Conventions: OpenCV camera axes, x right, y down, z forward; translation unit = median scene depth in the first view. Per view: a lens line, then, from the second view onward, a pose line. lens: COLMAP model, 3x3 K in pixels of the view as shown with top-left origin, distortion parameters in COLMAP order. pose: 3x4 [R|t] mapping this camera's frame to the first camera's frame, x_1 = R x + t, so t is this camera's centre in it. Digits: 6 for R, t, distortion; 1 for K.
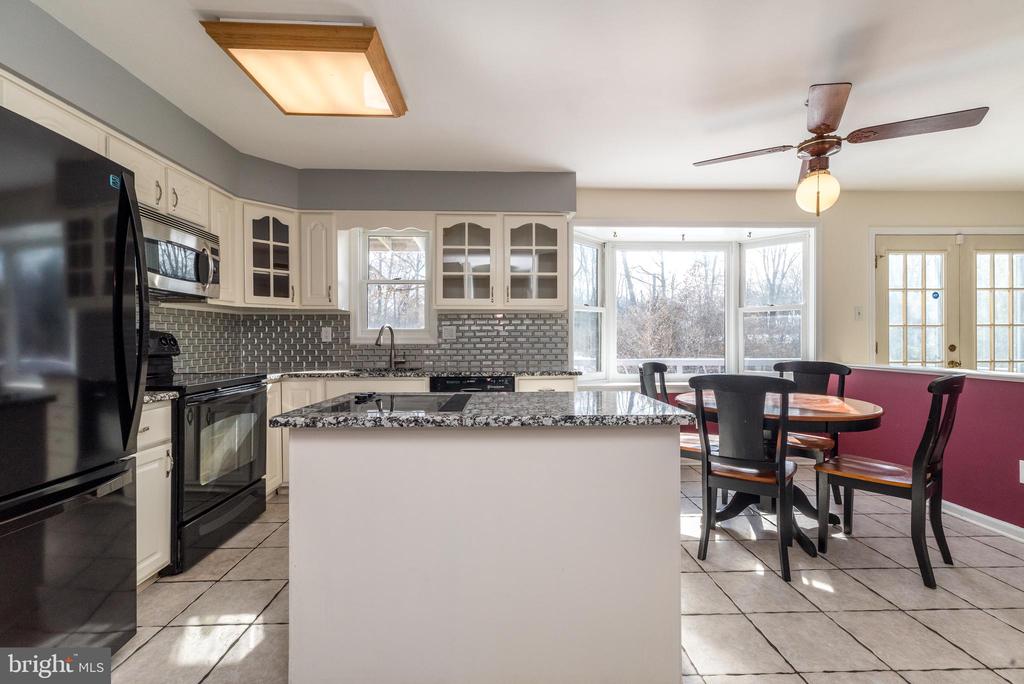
lens RADIAL K [[449.4, 0, 512.3], [0, 449.4, 344.8], [0, 0, 1]] dist [0.007808, 0.000419]
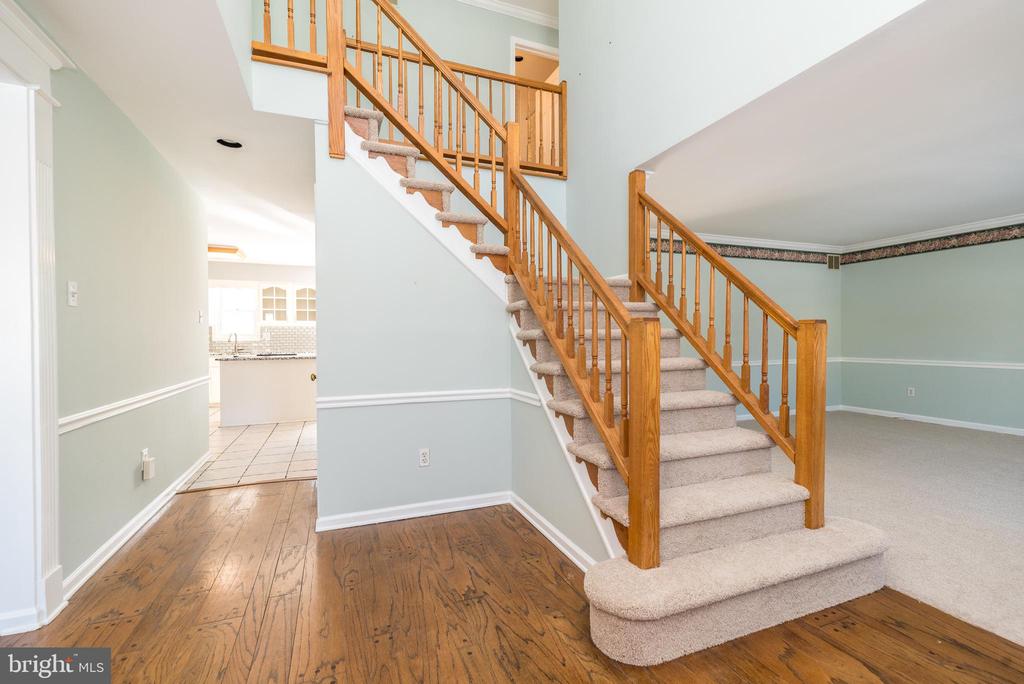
lens RADIAL K [[449.4, 0, 512.3], [0, 449.4, 344.8], [0, 0, 1]] dist [0.007808, 0.000419]
pose [[0.941020, -0.007180, 0.338276, 0.260117], [0.004687, 0.999956, 0.008185, 0.005031], [-0.338320, -0.006117, 0.941011, -1.559679]]
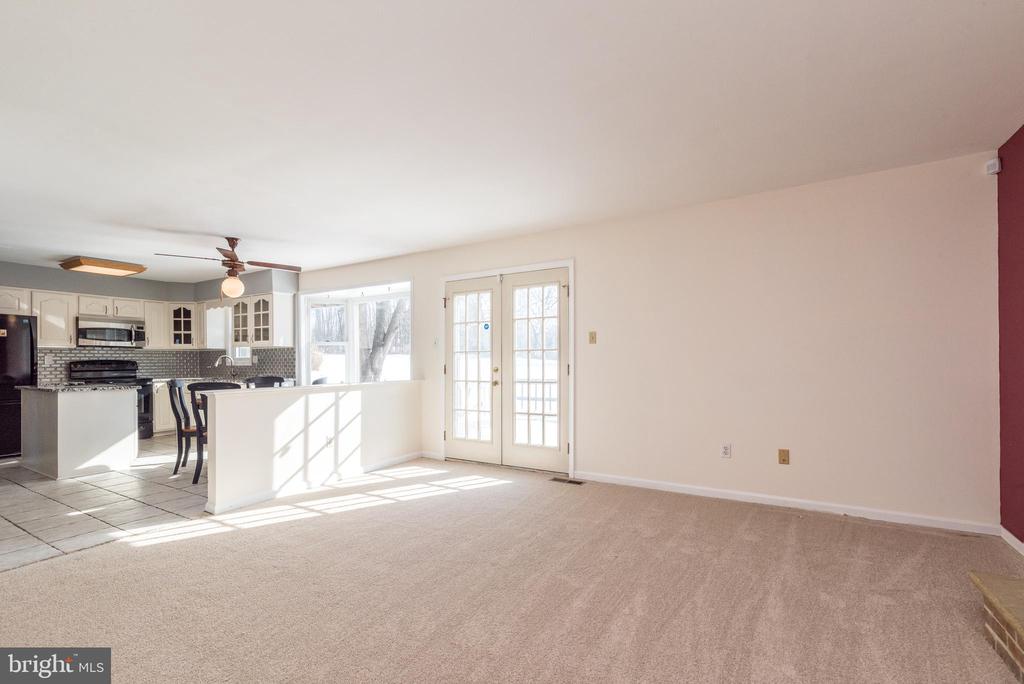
lens RADIAL K [[446.1, 0, 510.1], [0, 446.1, 364.0], [0, 0, 1]] dist [0.009988, 0.000218]
pose [[0.840423, 0.000437, -0.541930, 1.924585], [-0.002467, 0.999992, -0.003018, -0.006279], [0.541925, 0.003874, 0.840418, 0.032372]]
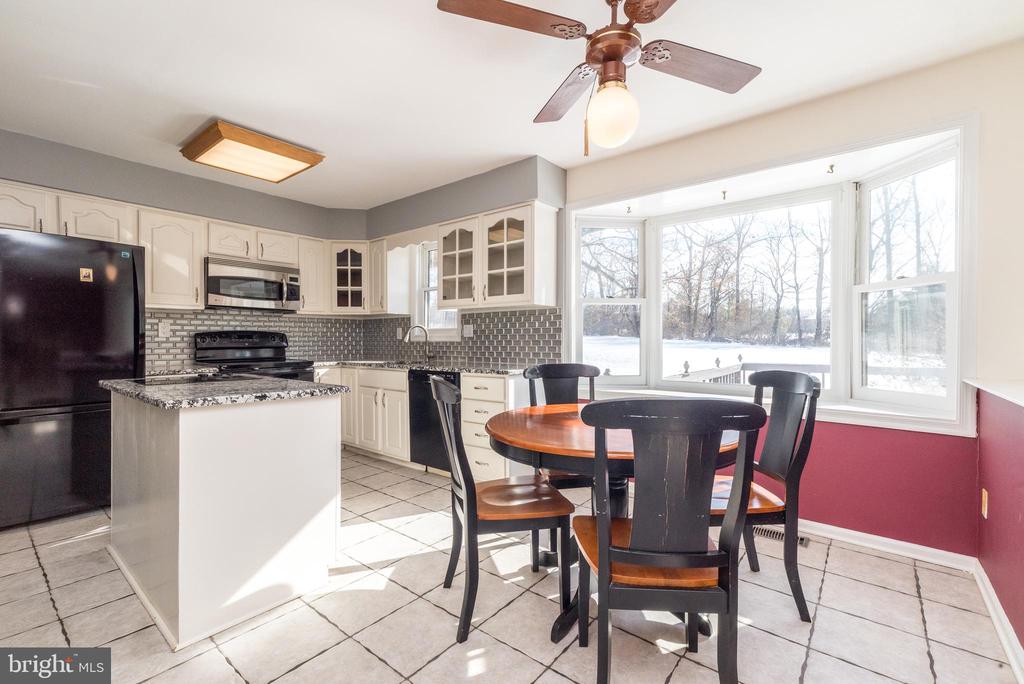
lens RADIAL K [[442.8, 0, 511.7], [0, 442.8, 344.9], [0, 0, 1]] dist [0.007933, 0.000680]
pose [[0.755414, 0.008971, -0.655187, 0.717718], [-0.008614, 0.999956, 0.003760, 0.001909], [0.655192, 0.002803, 0.755458, 0.288804]]
